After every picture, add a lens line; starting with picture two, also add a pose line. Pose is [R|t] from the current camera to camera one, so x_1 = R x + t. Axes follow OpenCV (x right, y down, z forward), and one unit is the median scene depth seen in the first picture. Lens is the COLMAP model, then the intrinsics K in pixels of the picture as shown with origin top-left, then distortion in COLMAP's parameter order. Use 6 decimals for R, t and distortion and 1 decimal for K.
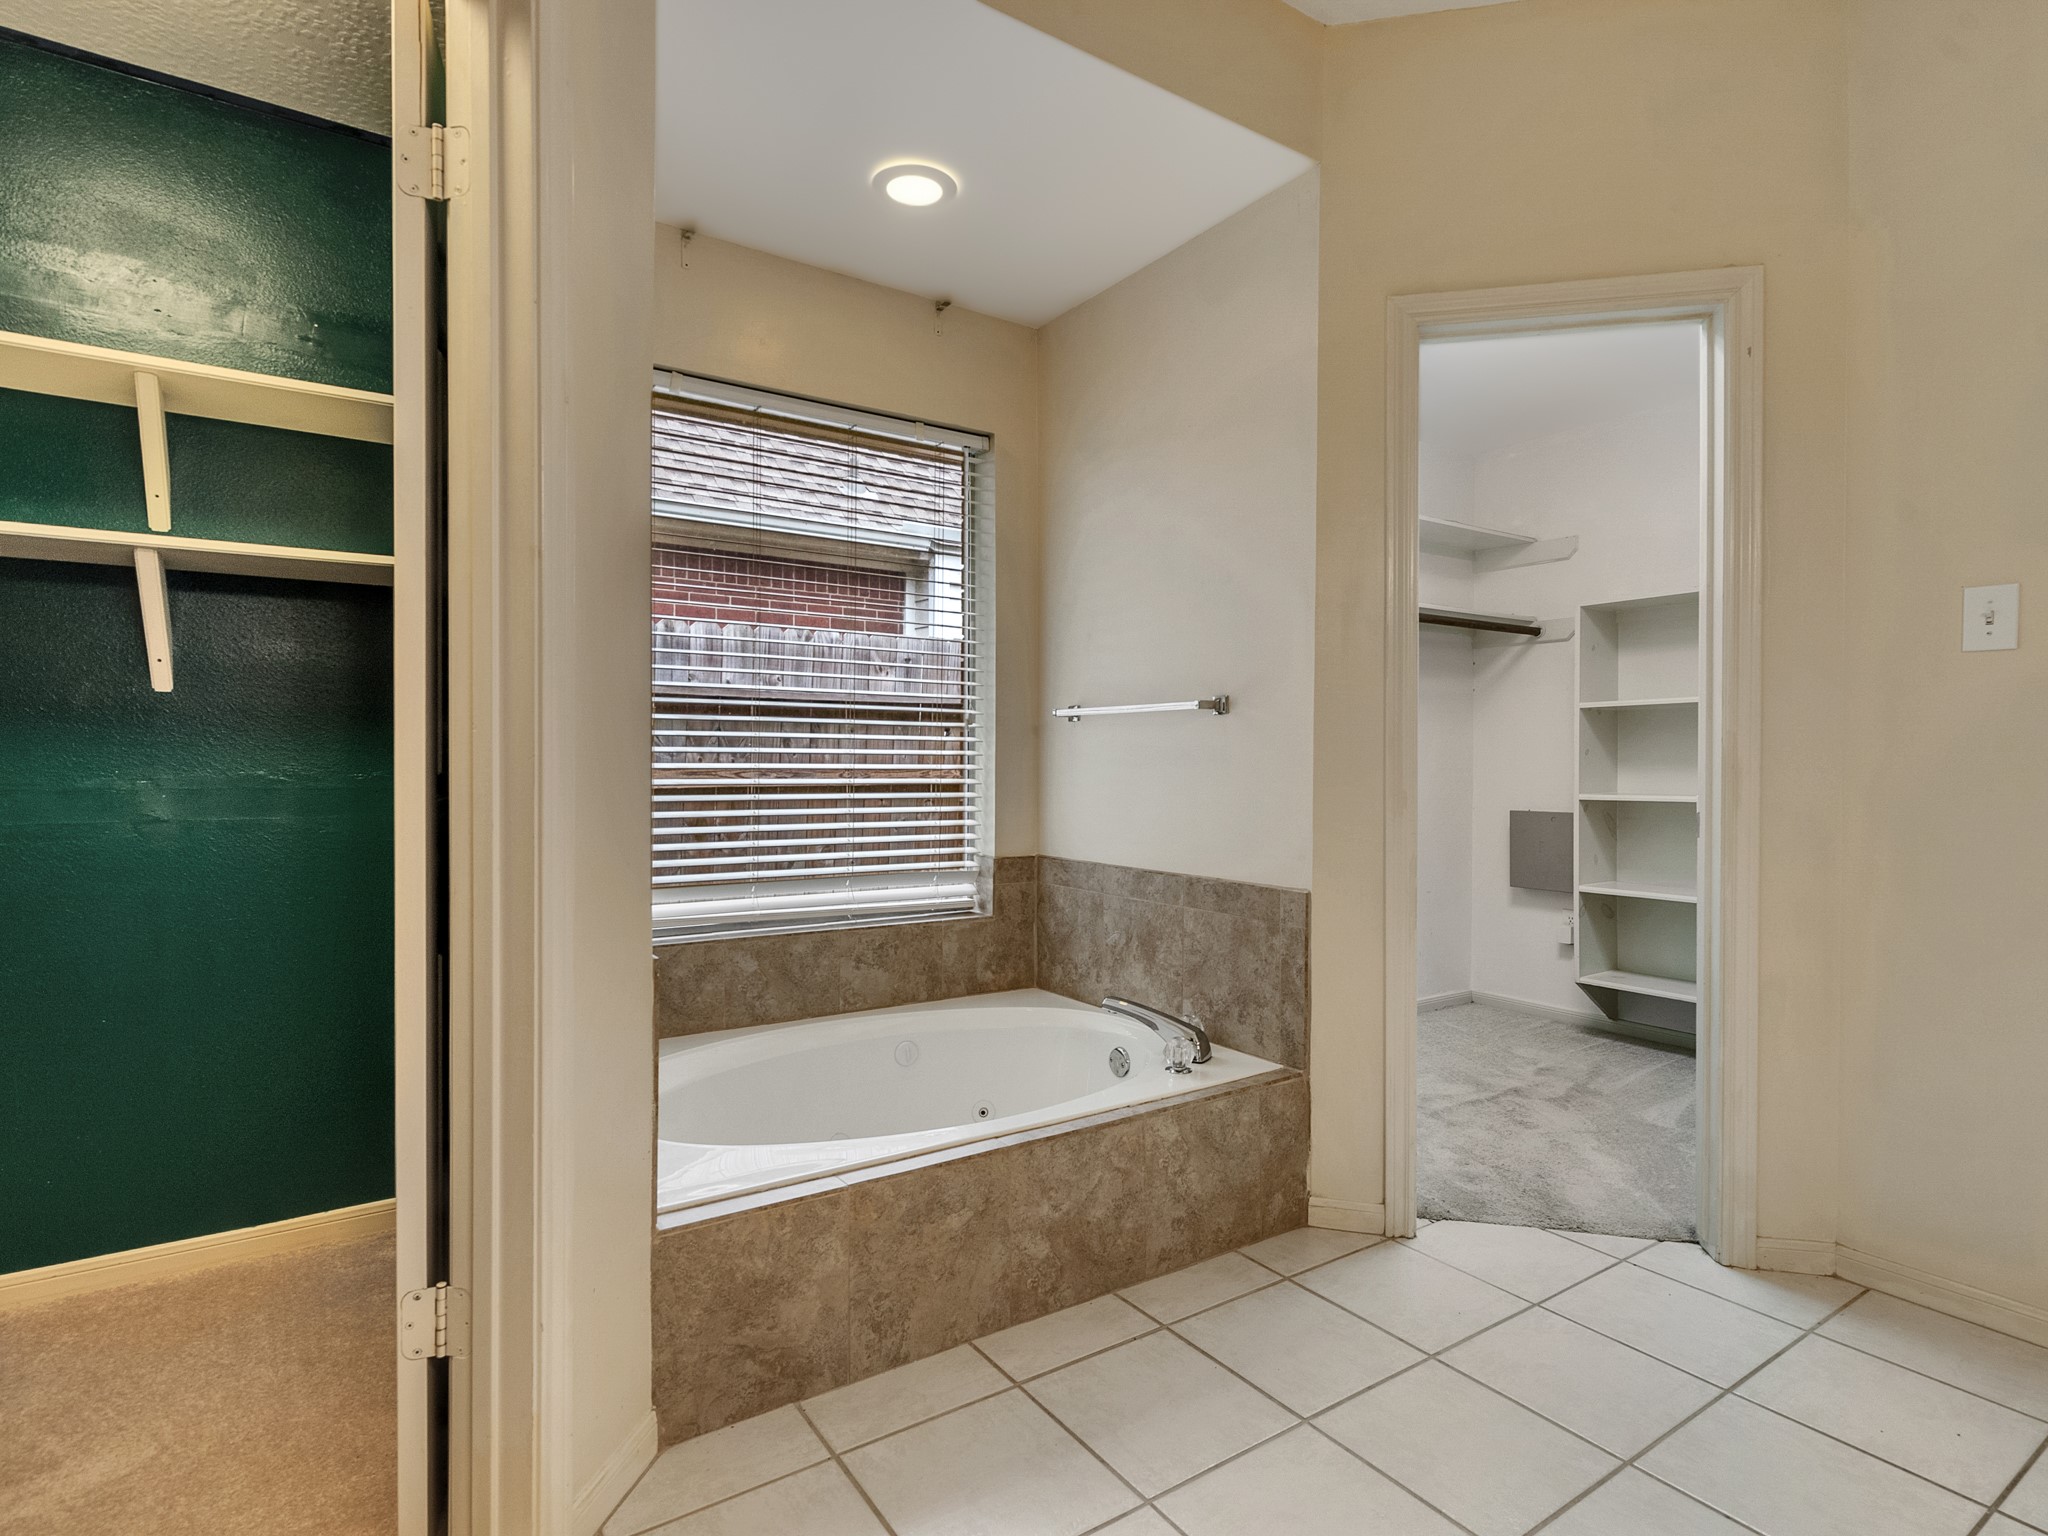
lens RADIAL K [[1046.6, 0, 1022.2], [0, 1046.6, 770.5], [0, 0, 1]] dist [-0.007742, 0.004762]
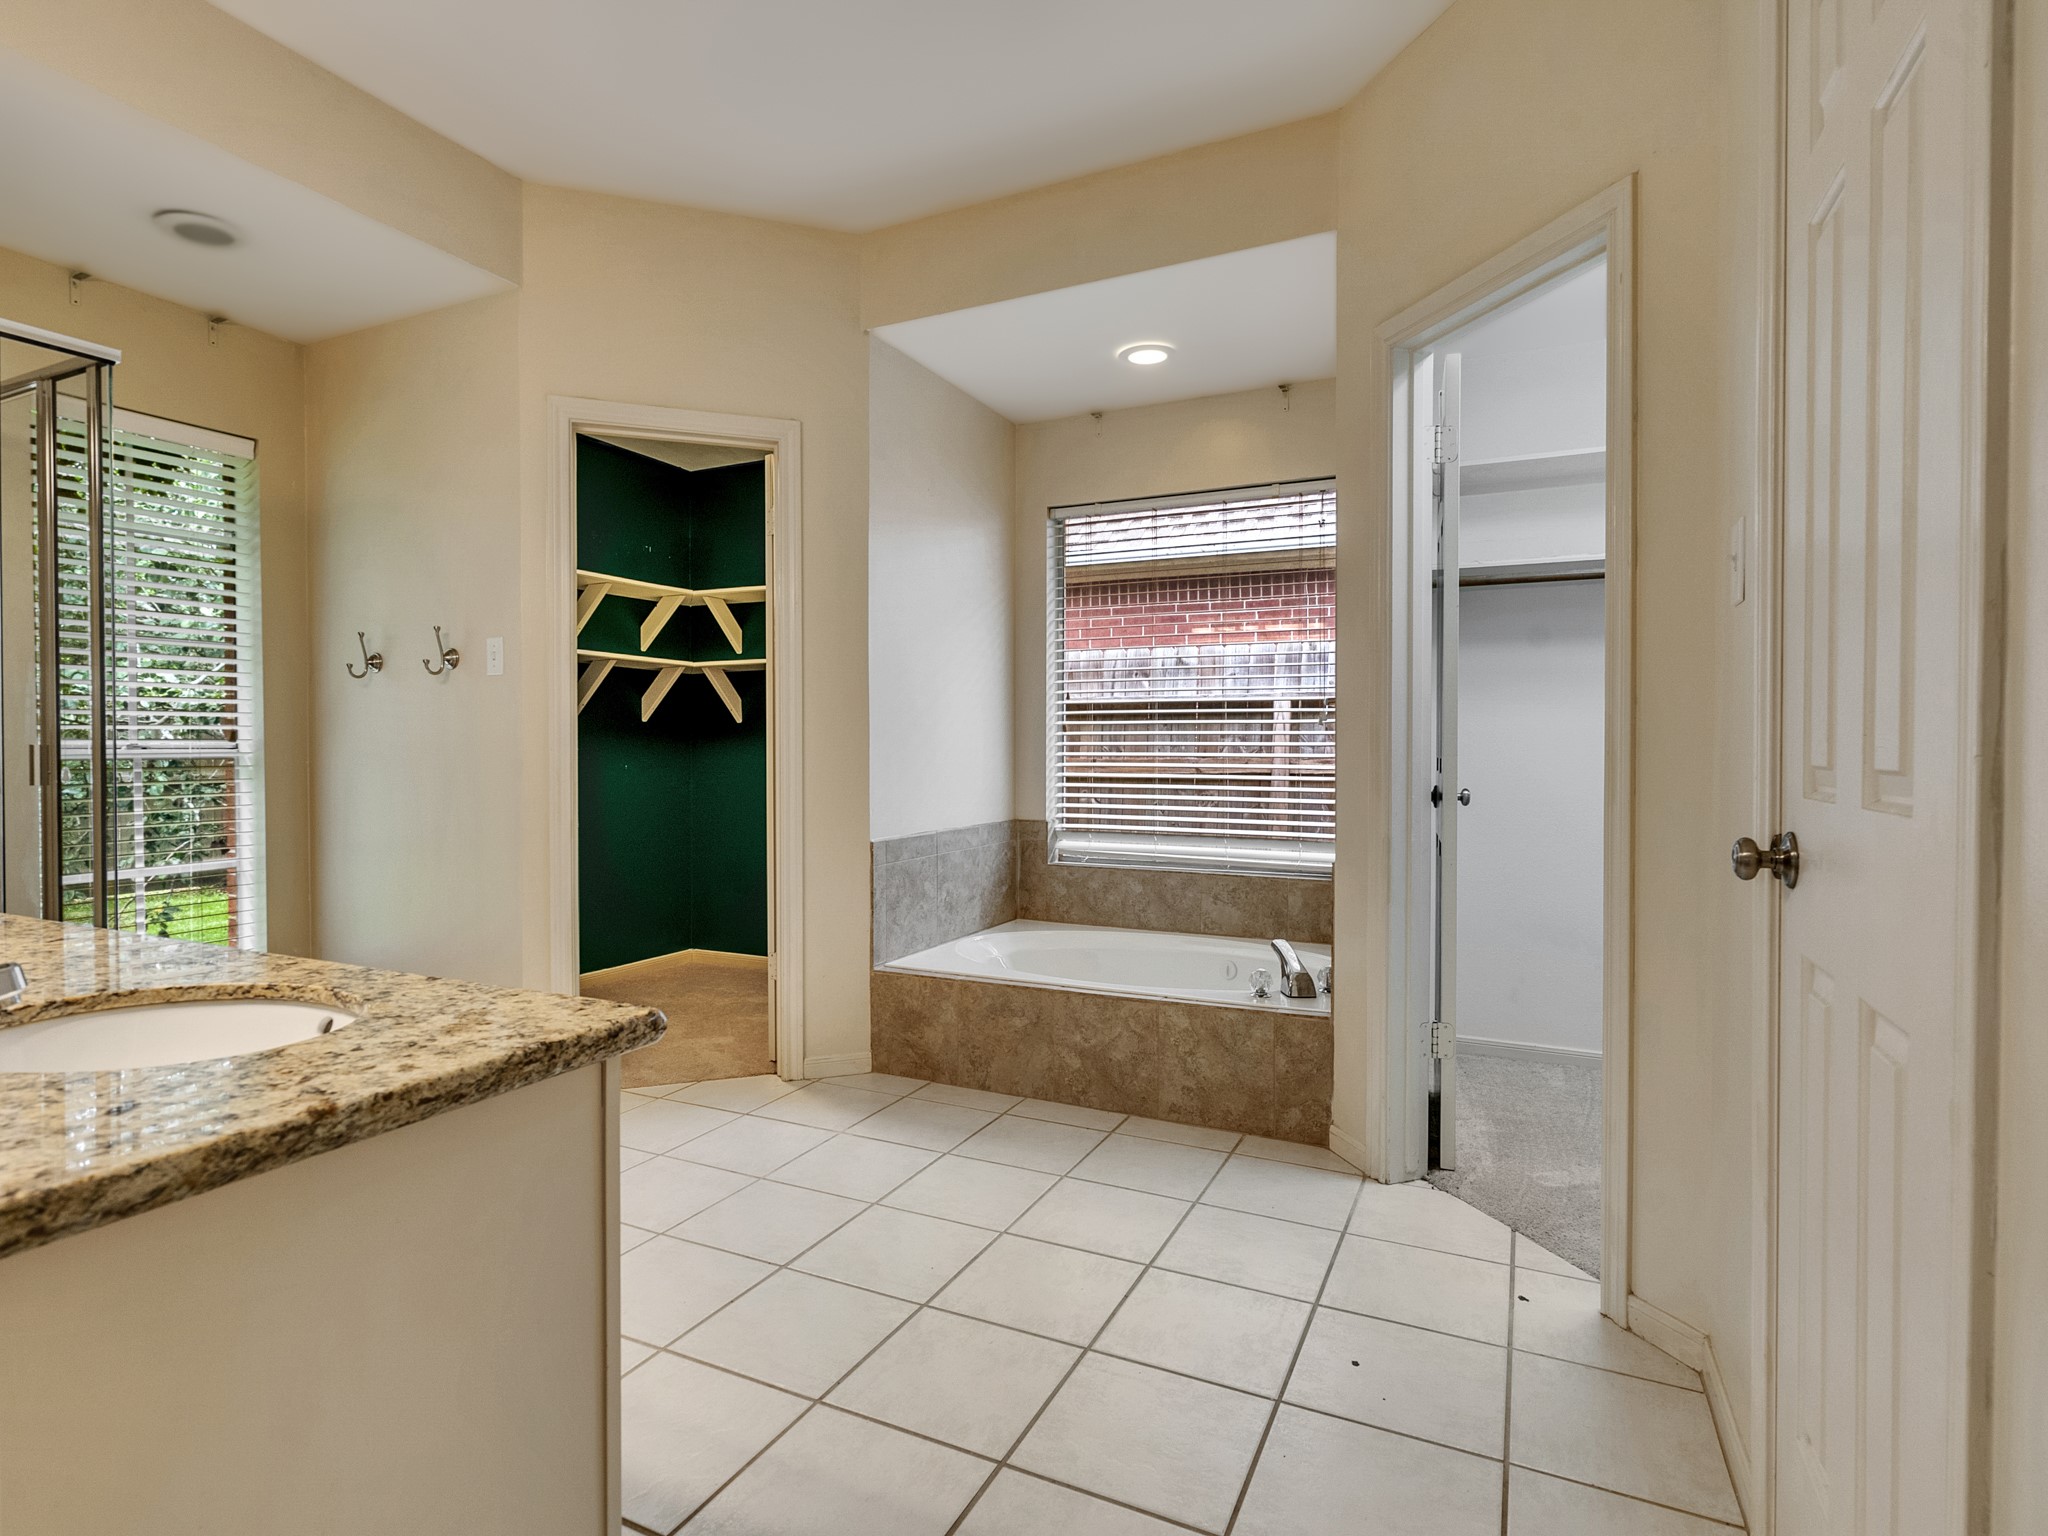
lens RADIAL K [[1046.6, 0, 1009.9], [0, 1046.6, 769.4], [0, 0, 1]] dist [-0.007742, 0.004762]
pose [[0.501684, 0.010561, -0.864987, 1.211639], [-0.007483, 0.999941, 0.007869, 0.008904], [0.865019, 0.002525, 0.501733, 0.122145]]
